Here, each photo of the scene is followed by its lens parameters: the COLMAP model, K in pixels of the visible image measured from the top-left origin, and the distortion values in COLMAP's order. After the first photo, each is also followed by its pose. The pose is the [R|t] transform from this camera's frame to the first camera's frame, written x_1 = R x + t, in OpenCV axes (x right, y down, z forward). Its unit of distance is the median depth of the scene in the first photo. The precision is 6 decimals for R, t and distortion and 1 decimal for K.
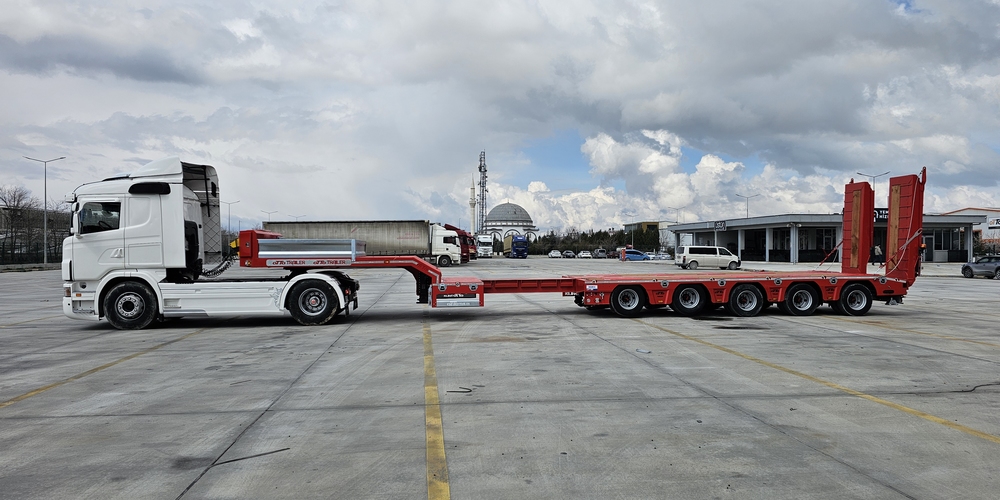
lens RADIAL K [[657.6, 0, 501.9], [0, 657.6, 263.7], [0, 0, 1]] dist [0.105707, -0.103996]
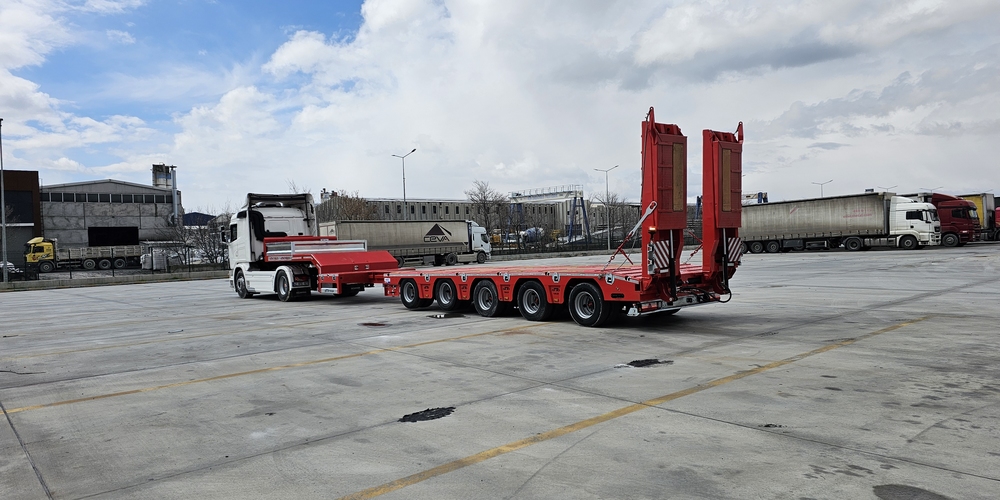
lens RADIAL K [[657.0, 0, 500.0], [0, 657.0, 250.0], [0, 0, 1]] dist [0.102712, -0.096496]
pose [[0.576179, -0.013014, -0.817220, 0.966892], [0.018763, 0.999820, -0.002693, -0.005587], [0.817108, -0.013782, 0.576319, 0.460736]]
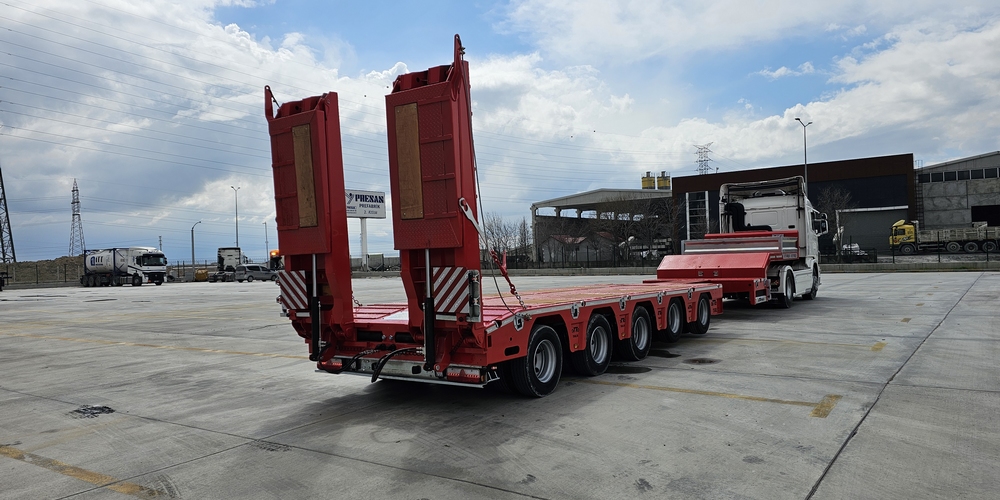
lens RADIAL K [[657.0, 0, 500.0], [0, 657.0, 250.0], [0, 0, 1]] dist [0.102712, -0.096496]
pose [[-0.665100, 0.016118, -0.746581, 0.786614], [0.017759, 0.999826, 0.005765, -0.026361], [0.746543, -0.009425, -0.665270, 1.314882]]
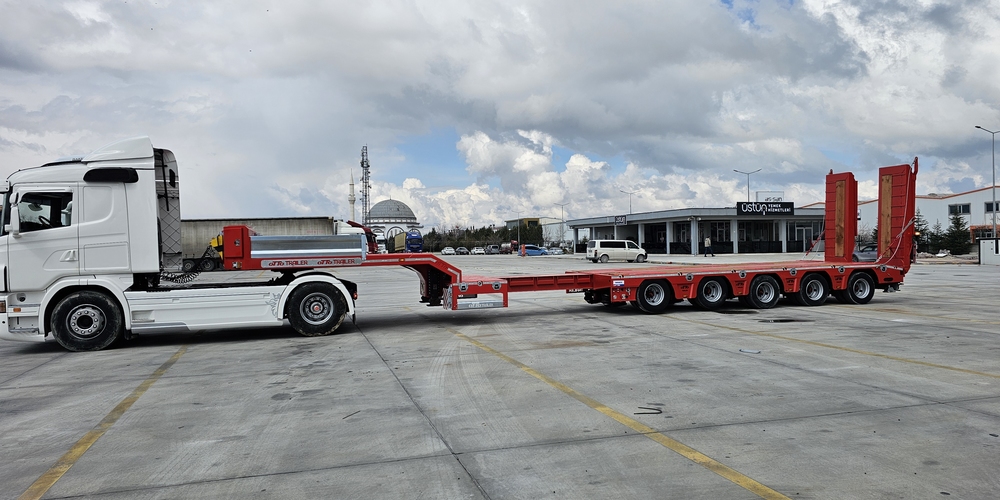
lens RADIAL K [[657.0, 0, 500.0], [0, 657.0, 250.0], [0, 0, 1]] dist [0.102712, -0.096496]
pose [[0.983005, -0.017802, 0.182712, -0.171097], [0.020756, 0.999683, -0.014269, -0.000530], [-0.182400, 0.017818, 0.983063, 0.094141]]
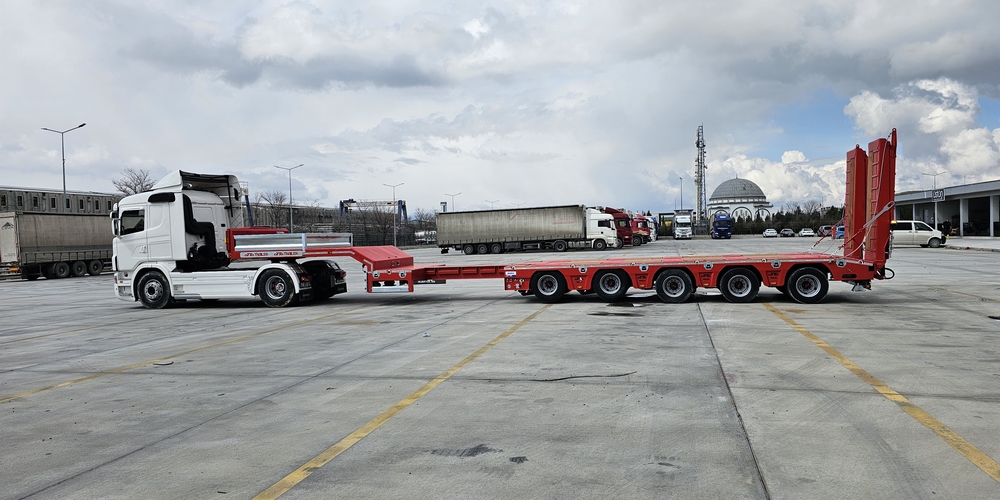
lens RADIAL K [[657.6, 0, 501.9], [0, 657.6, 263.7], [0, 0, 1]] dist [0.105707, -0.103996]
pose [[0.936734, -0.011090, -0.349866, 0.414428], [0.020292, 0.999538, 0.022648, -0.002776], [0.349453, -0.028314, 0.936526, 0.030682]]
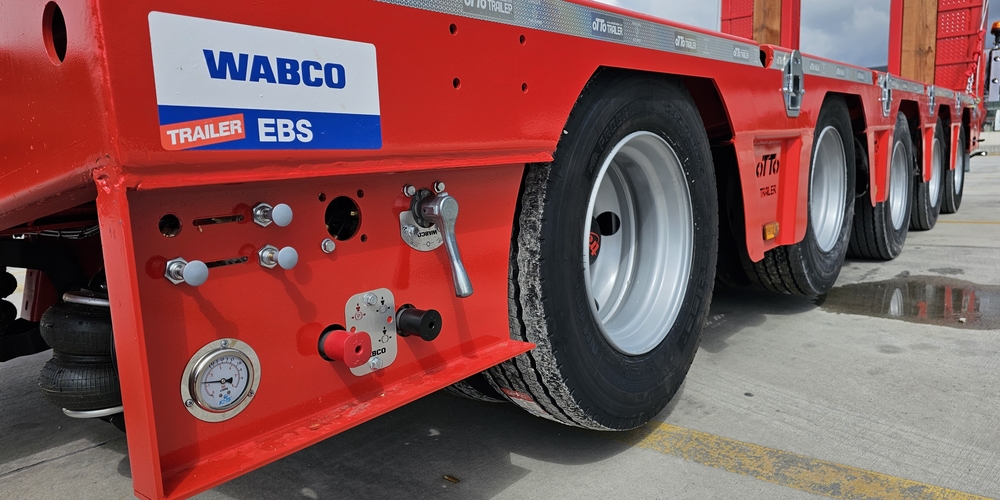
lens RADIAL K [[657.0, 0, 500.0], [0, 657.0, 250.0], [0, 0, 1]] dist [0.102712, -0.096496]
pose [[0.712395, -0.126397, 0.690302, 0.097360], [0.059269, 0.990969, 0.120284, 0.037019], [-0.699272, -0.044777, 0.713452, 0.819614]]
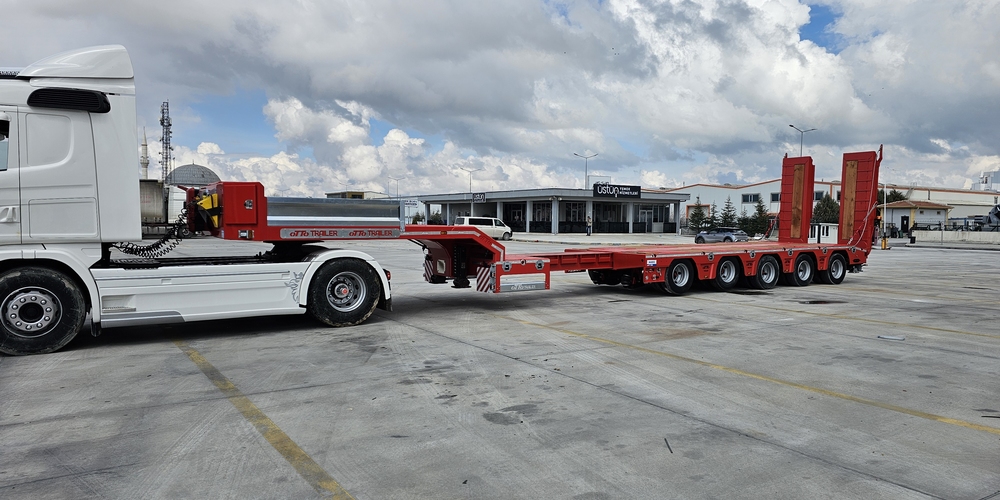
lens RADIAL K [[657.0, 0, 500.0], [0, 657.0, 250.0], [0, 0, 1]] dist [0.102712, -0.096496]
pose [[0.894941, -0.010687, 0.446057, -0.366858], [0.000068, 0.999716, 0.023814, -0.000458], [-0.446185, -0.021282, 0.894688, 0.269697]]
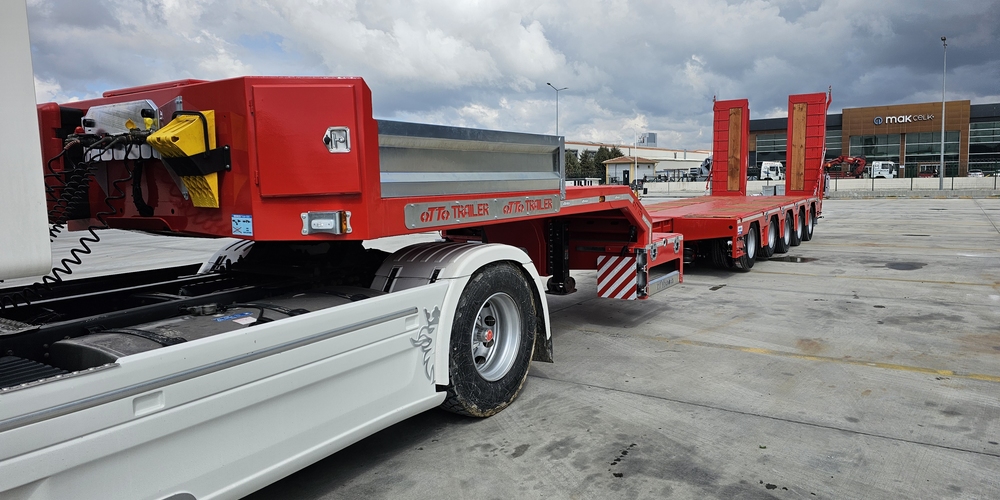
lens RADIAL K [[657.0, 0, 500.0], [0, 657.0, 250.0], [0, 0, 1]] dist [0.102712, -0.096496]
pose [[0.632806, -0.092497, 0.768766, -0.424945], [0.034778, 0.995233, 0.091118, -0.008273], [-0.773529, -0.030924, 0.633006, 0.664877]]
